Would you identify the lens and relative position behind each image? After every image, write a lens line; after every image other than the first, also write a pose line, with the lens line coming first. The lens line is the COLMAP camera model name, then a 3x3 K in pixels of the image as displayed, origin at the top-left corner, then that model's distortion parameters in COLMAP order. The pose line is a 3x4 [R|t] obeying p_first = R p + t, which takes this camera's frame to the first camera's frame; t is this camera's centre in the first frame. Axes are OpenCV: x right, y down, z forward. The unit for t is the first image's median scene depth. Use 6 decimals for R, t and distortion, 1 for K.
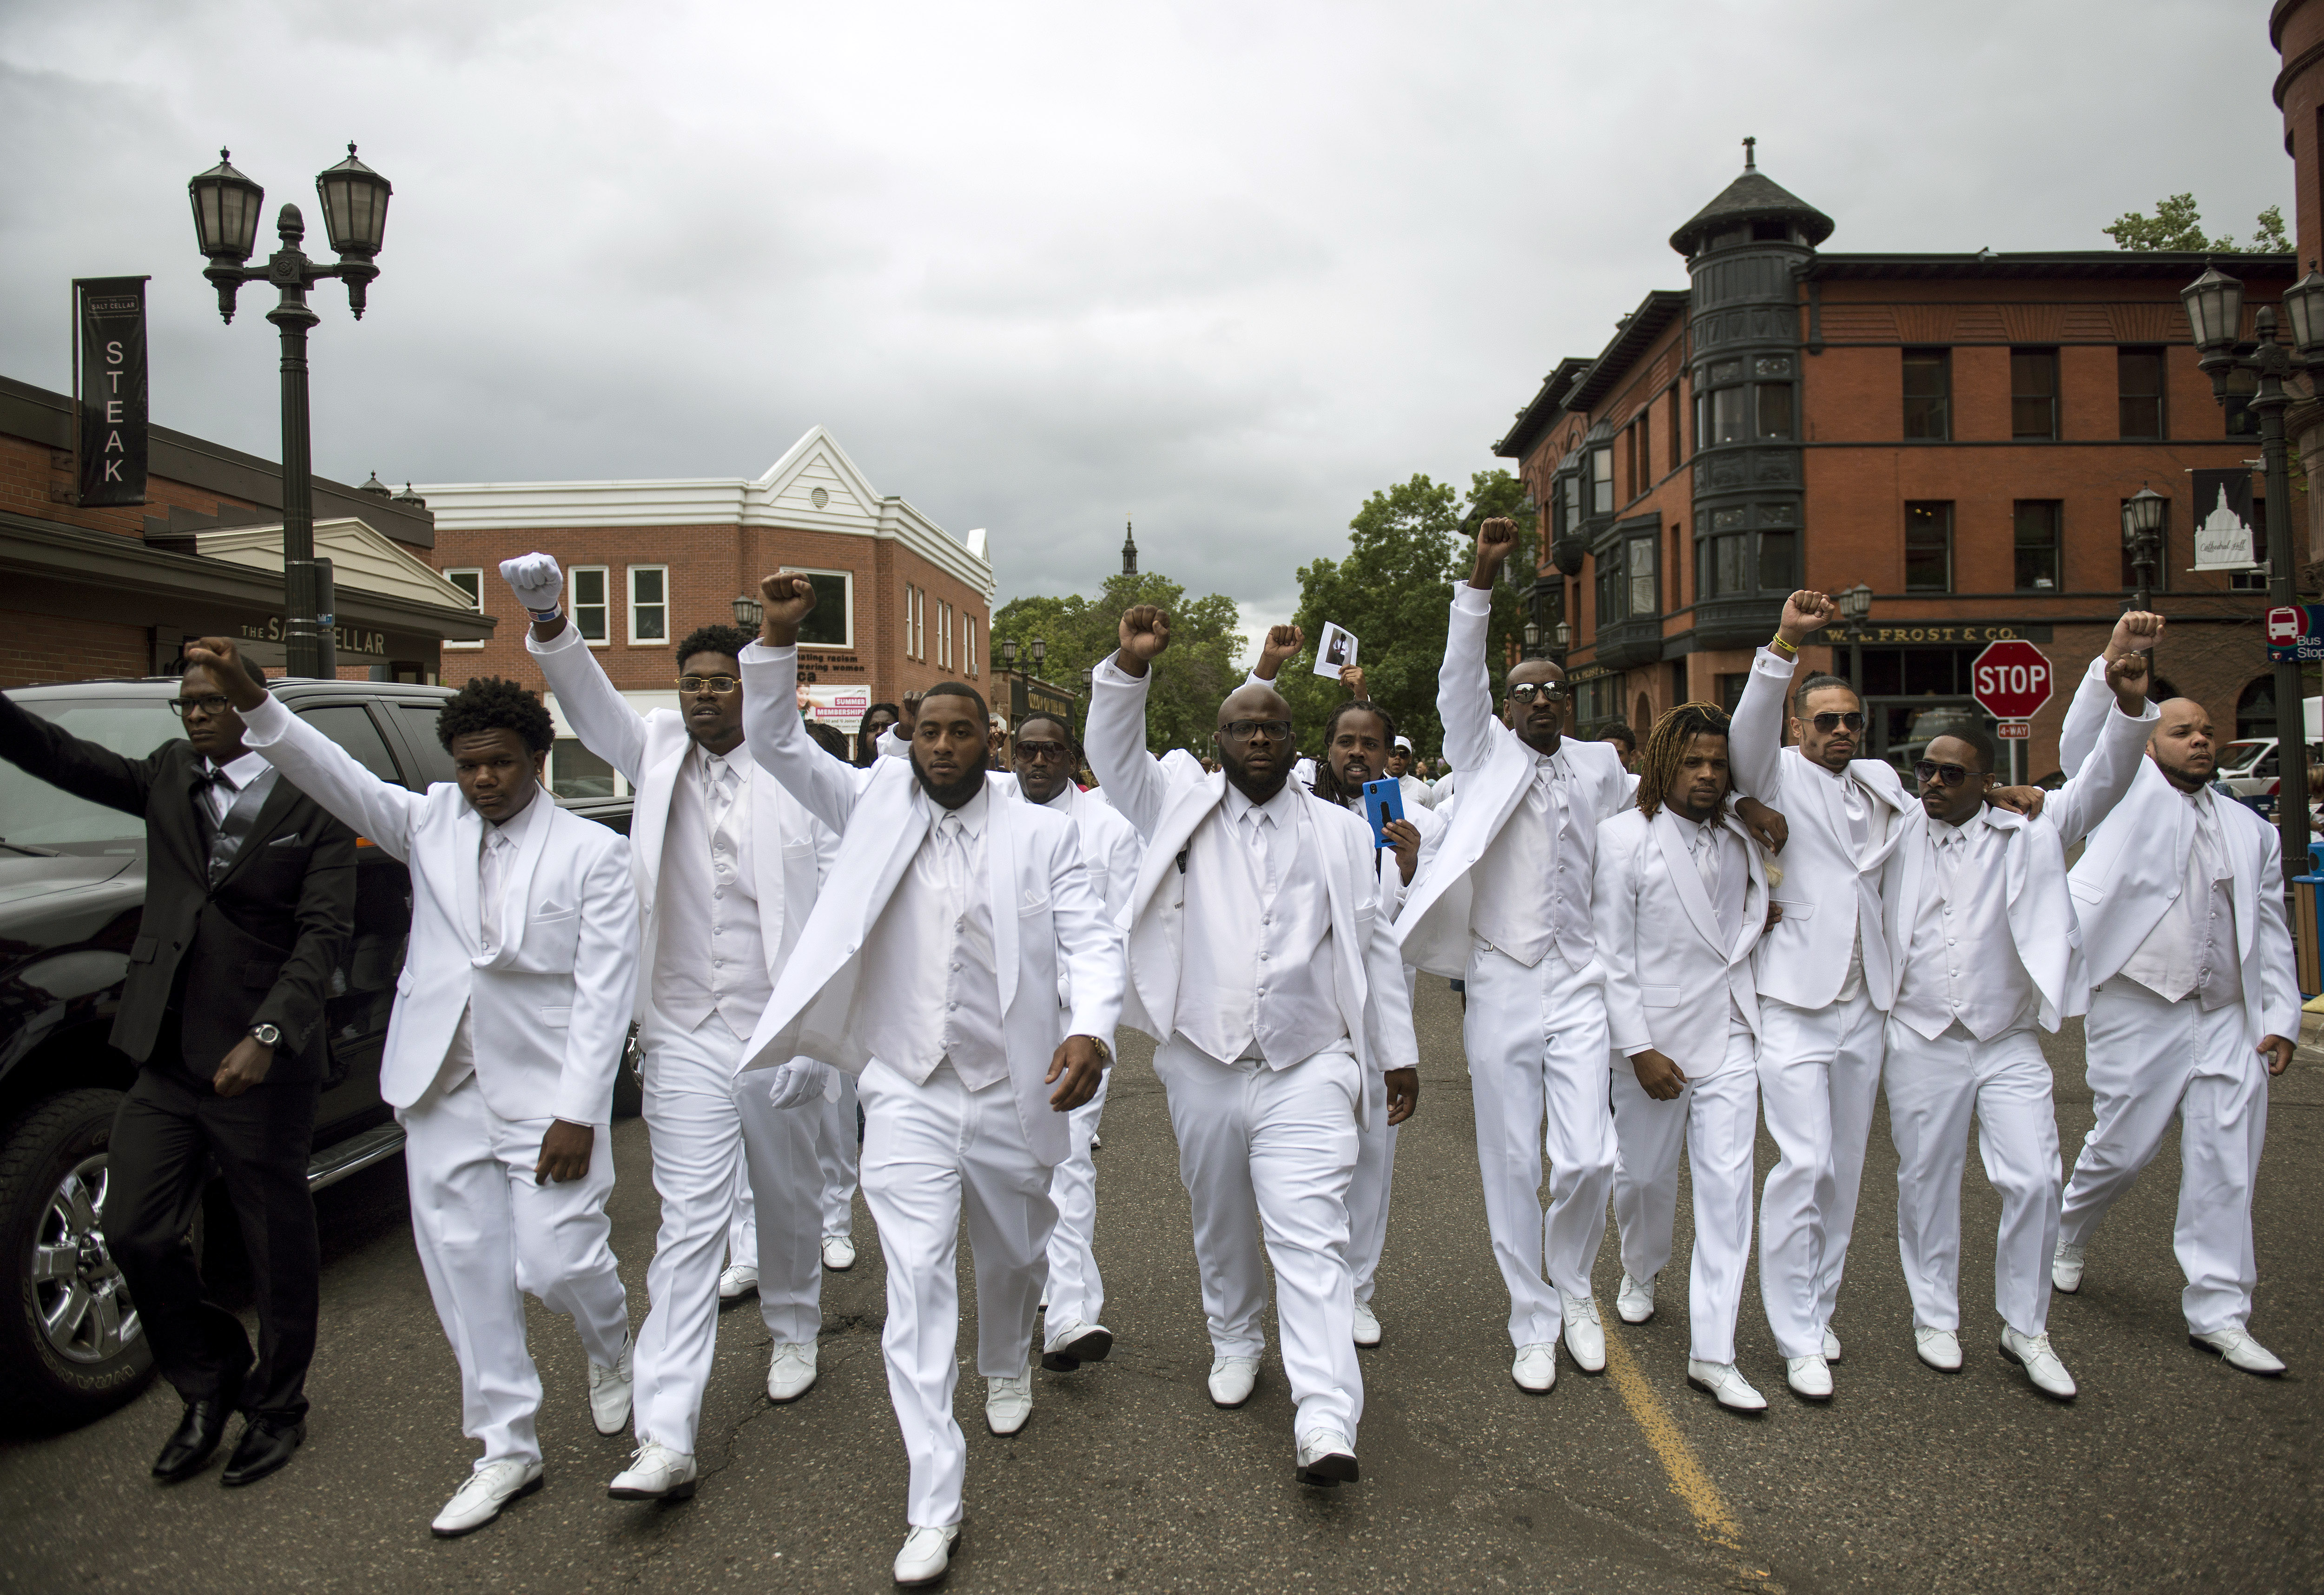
lens RADIAL K [[1725.8, 0, 1162.0], [0, 1725.8, 797.5], [0, 0, 1]] dist [0.000659, -0.000145]
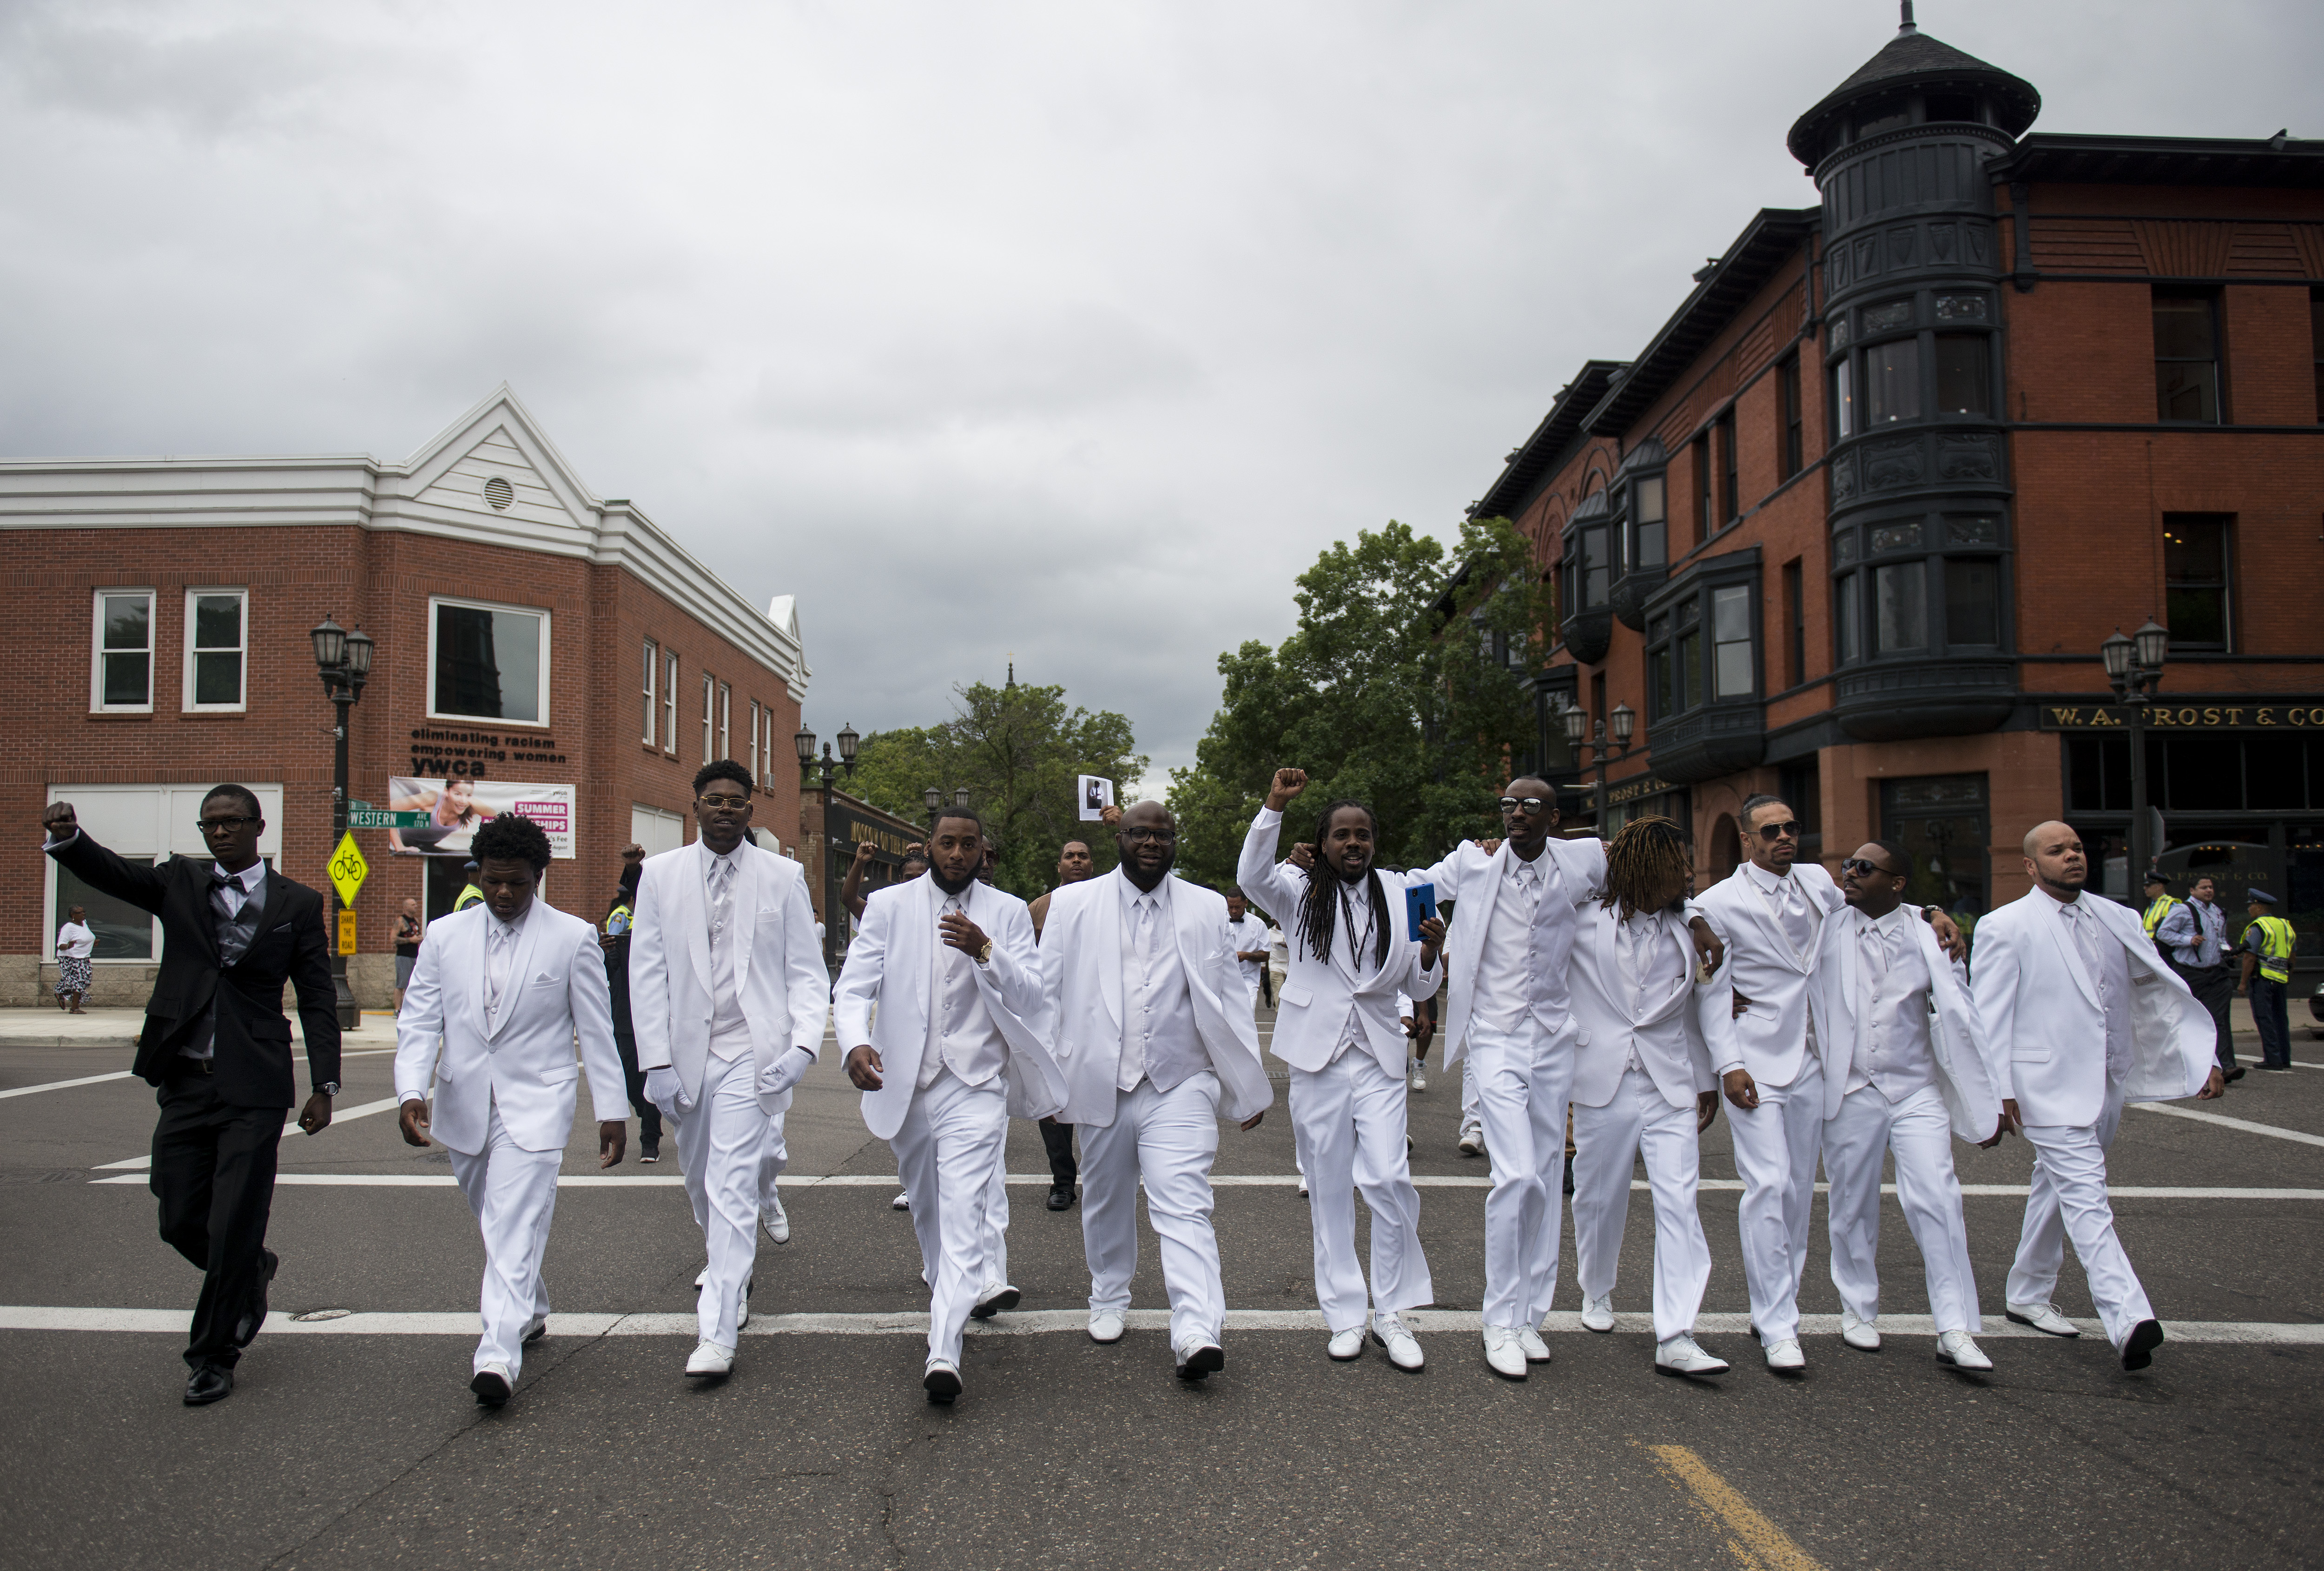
lens RADIAL K [[1890.4, 0, 1158.4], [0, 1890.4, 841.4], [0, 0, 1]] dist [-0.049596, 0.001997]
pose [[0.998157, 0.010942, 0.059689, 0.008608], [-0.007001, 0.997806, -0.065839, 0.001402], [-0.060278, 0.065300, 0.996043, 0.299669]]
